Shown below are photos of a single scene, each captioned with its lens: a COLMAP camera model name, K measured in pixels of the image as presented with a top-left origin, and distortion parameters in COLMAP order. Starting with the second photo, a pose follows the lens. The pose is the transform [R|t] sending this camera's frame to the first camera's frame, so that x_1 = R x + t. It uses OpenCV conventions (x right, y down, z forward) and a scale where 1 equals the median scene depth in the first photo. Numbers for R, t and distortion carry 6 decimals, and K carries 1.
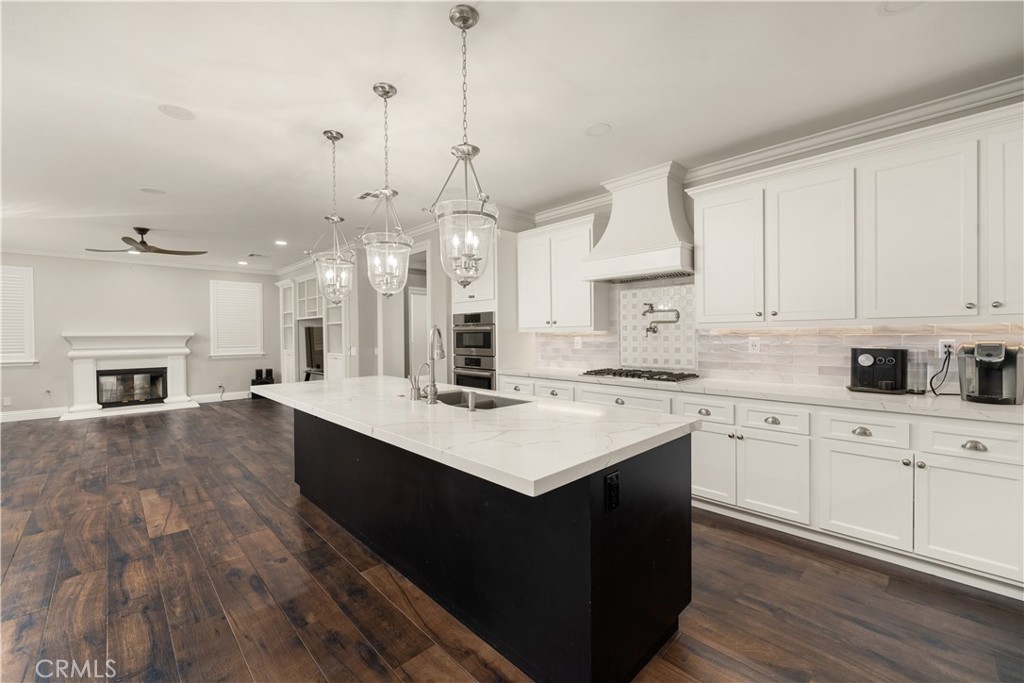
lens RADIAL K [[419.3, 0, 508.0], [0, 419.3, 337.7], [0, 0, 1]] dist [-0.000069, 0.000389]
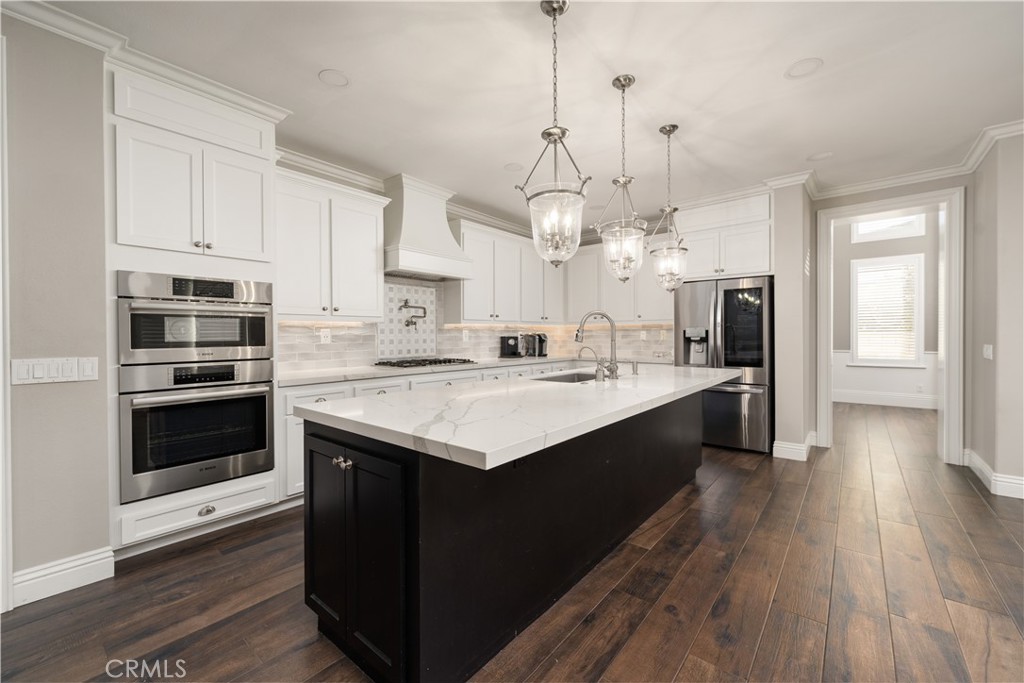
lens RADIAL K [[419.3, 0, 513.6], [0, 419.3, 339.0], [0, 0, 1]] dist [-0.000069, 0.000389]
pose [[-0.123785, 0.000106, 0.992309, -0.836937], [0.014365, 0.999895, 0.001685, 0.026181], [-0.992205, 0.014463, -0.123774, 0.913970]]
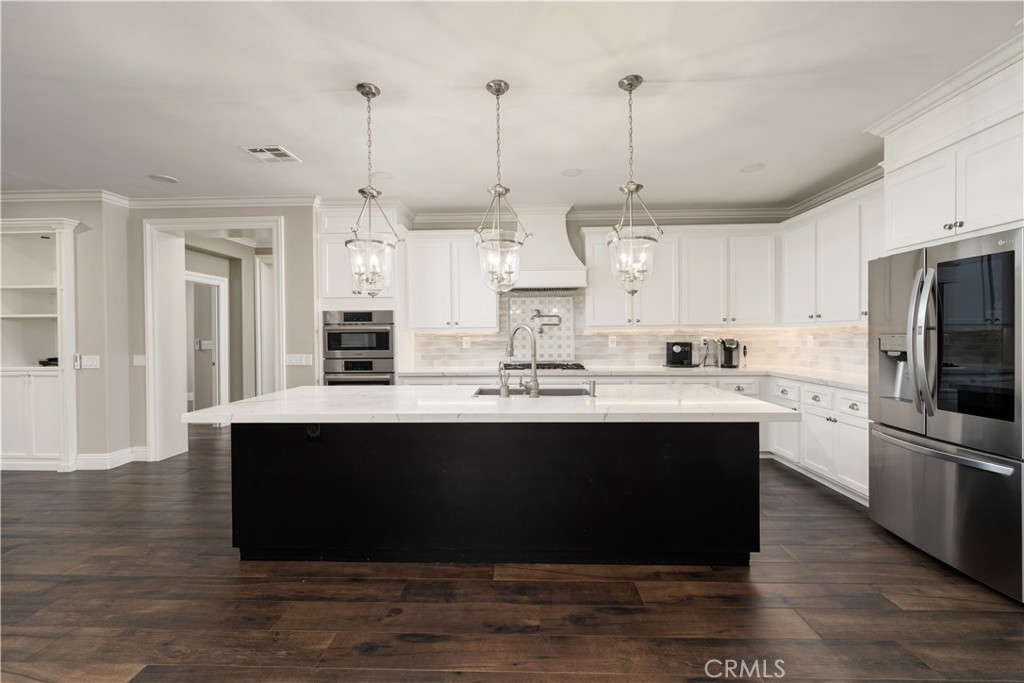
lens RADIAL K [[419.3, 0, 510.5], [0, 419.3, 338.6], [0, 0, 1]] dist [-0.000069, 0.000389]
pose [[0.716138, -0.005189, 0.697940, -0.628746], [0.007552, 0.999971, -0.000314, 0.003996], [-0.697918, 0.005496, 0.716156, 0.175748]]
